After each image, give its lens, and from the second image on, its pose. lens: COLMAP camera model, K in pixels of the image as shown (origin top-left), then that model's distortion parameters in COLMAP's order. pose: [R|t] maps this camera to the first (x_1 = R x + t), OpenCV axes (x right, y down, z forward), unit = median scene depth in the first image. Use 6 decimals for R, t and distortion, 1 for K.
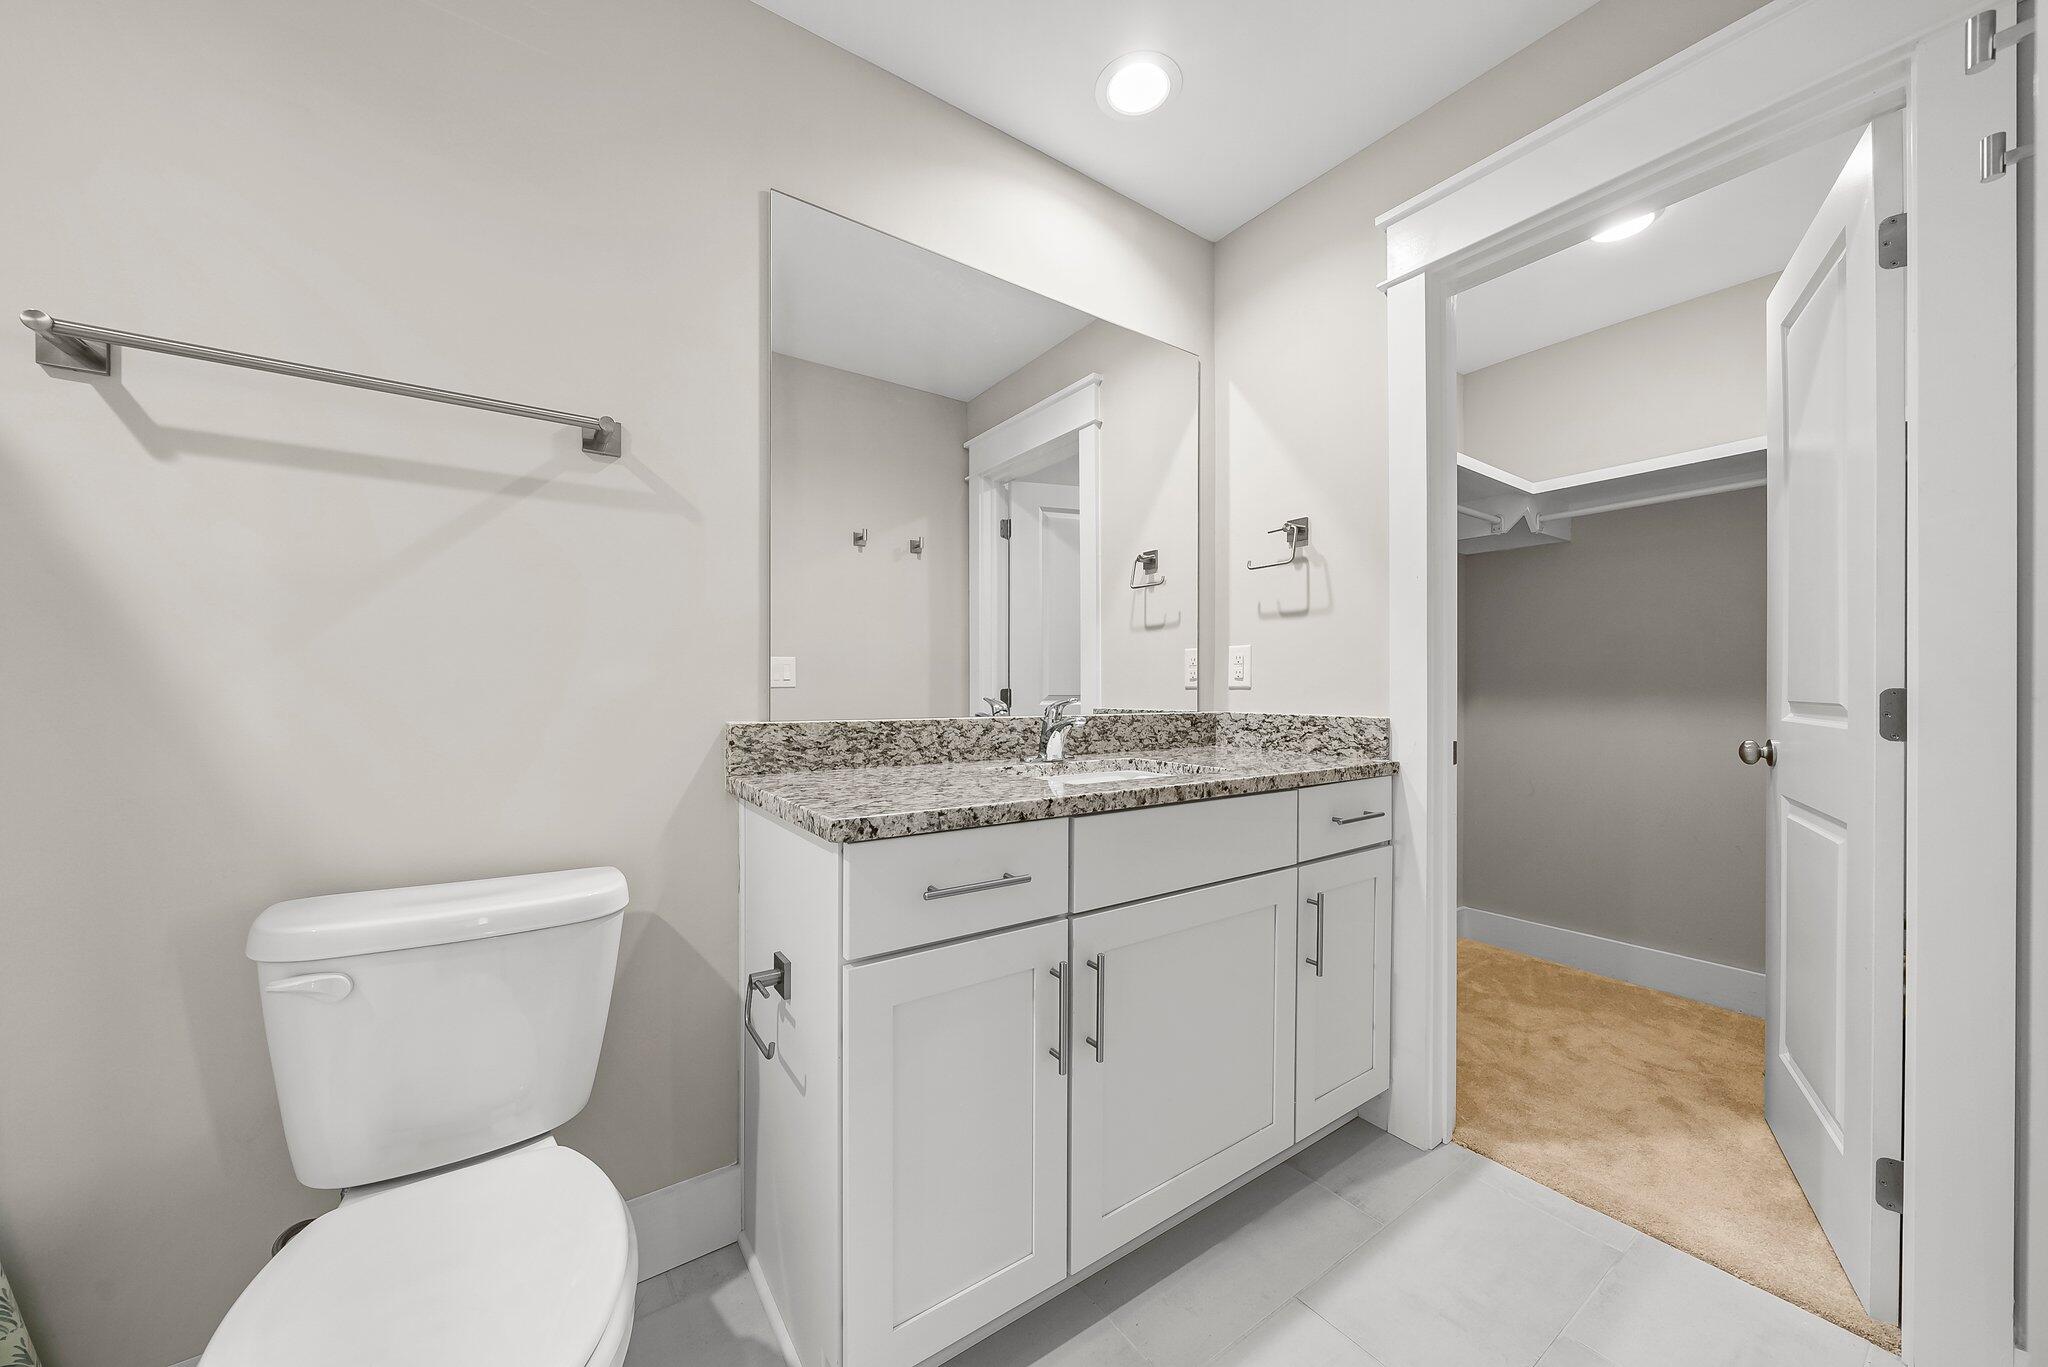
lens RADIAL K [[721.6, 0, 1027.9], [0, 721.6, 689.4], [0, 0, 1]] dist [-0.003673, -0.000552]
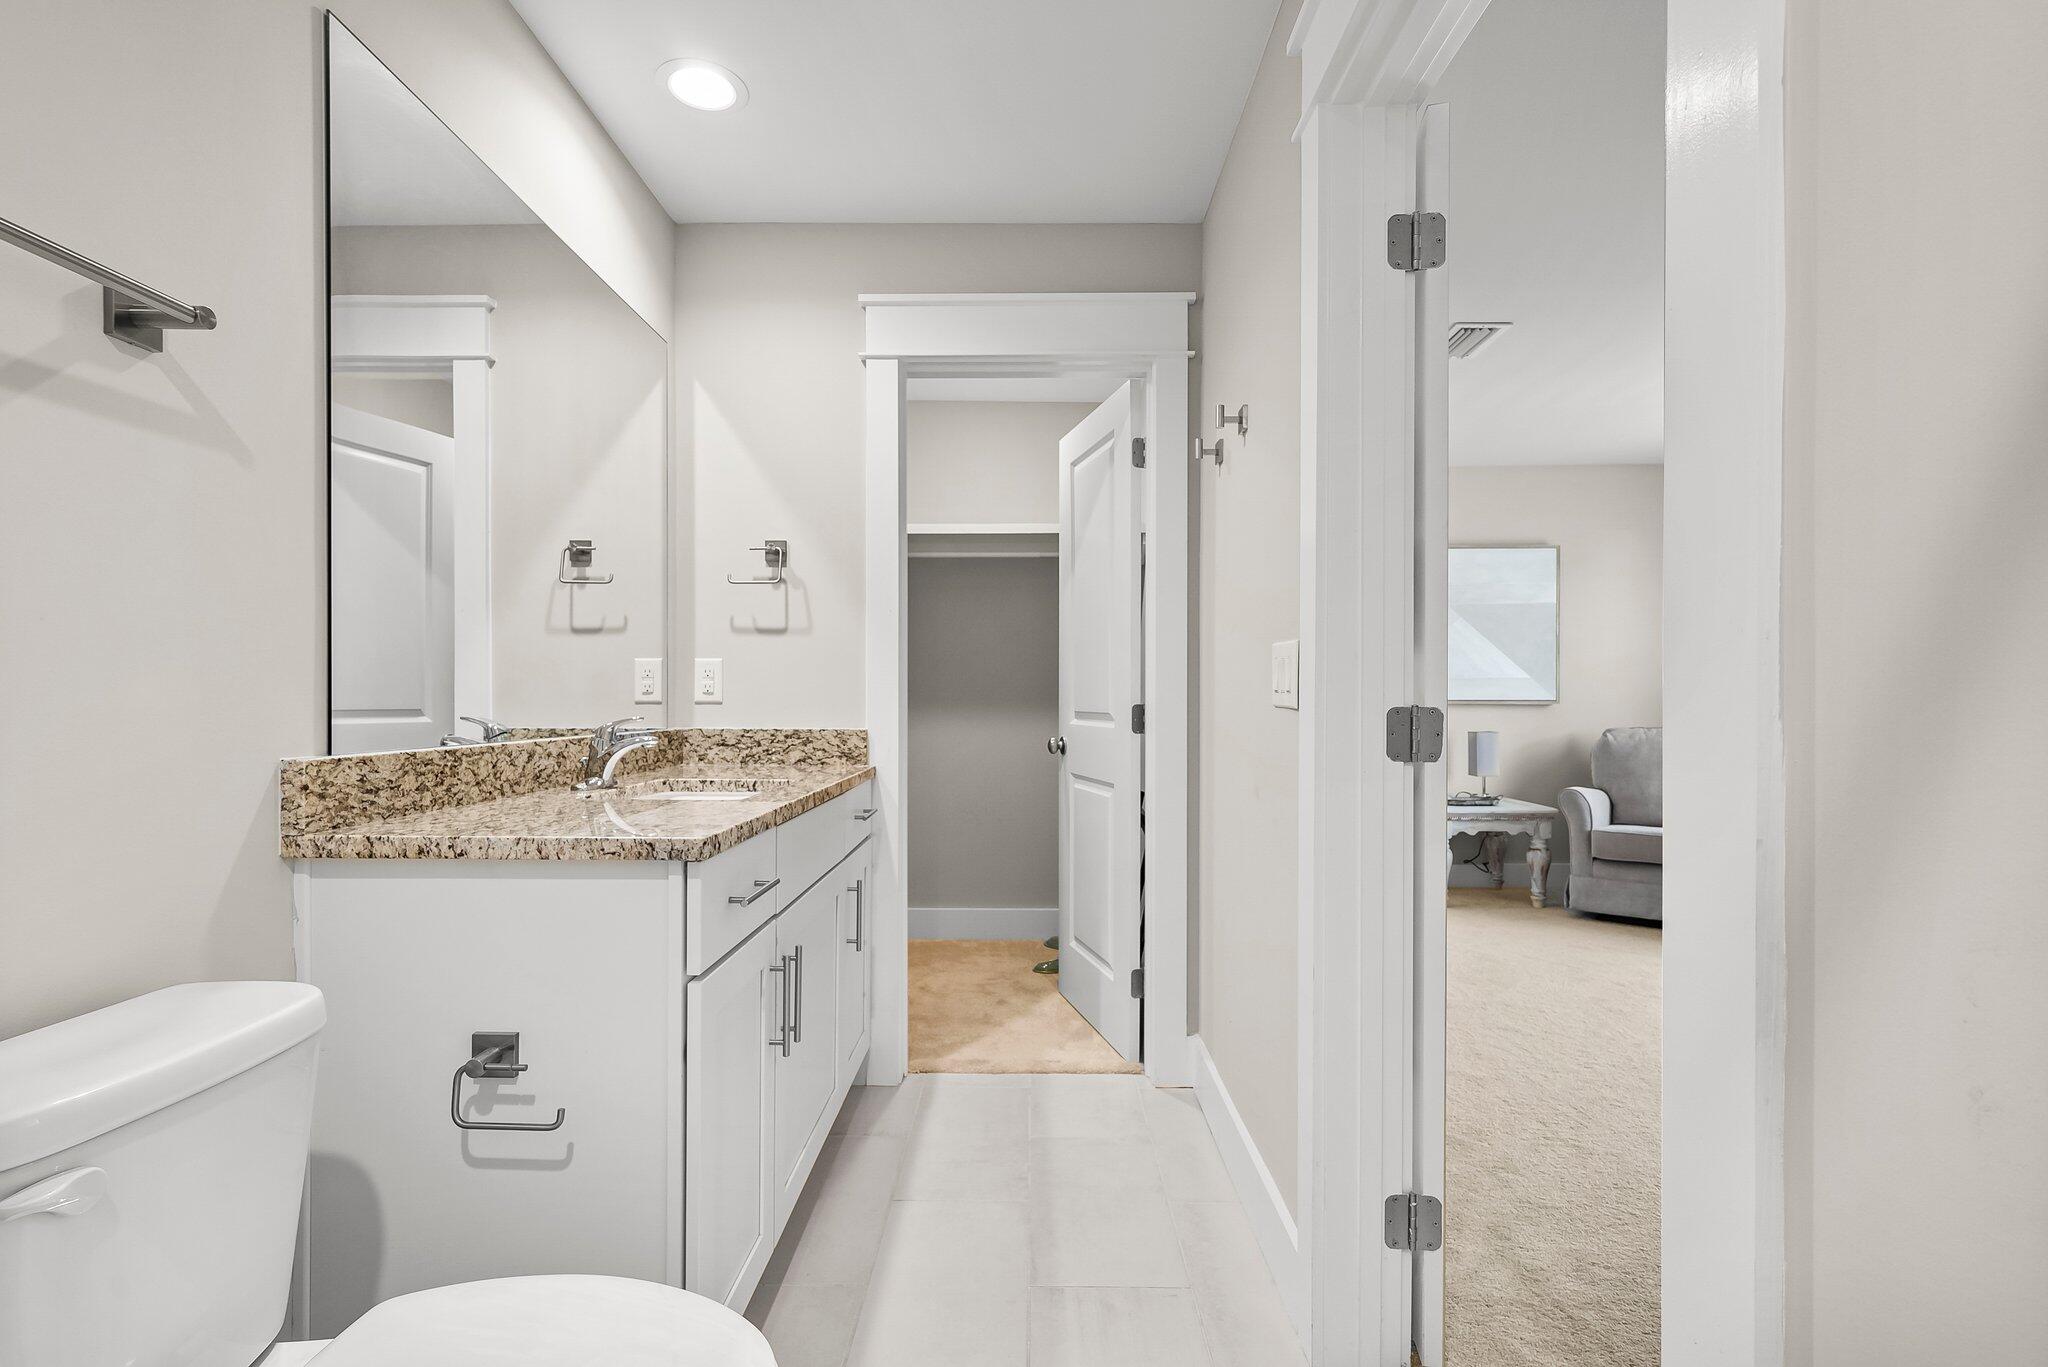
lens RADIAL K [[939.7, 0, 1019.8], [0, 939.7, 696.5], [0, 0, 1]] dist [0.002644, 0.000174]
pose [[0.584416, 0.002652, 0.811450, -0.587162], [-0.003954, 0.999992, -0.000420, -0.013659], [-0.811444, -0.002963, 0.584422, -0.086718]]
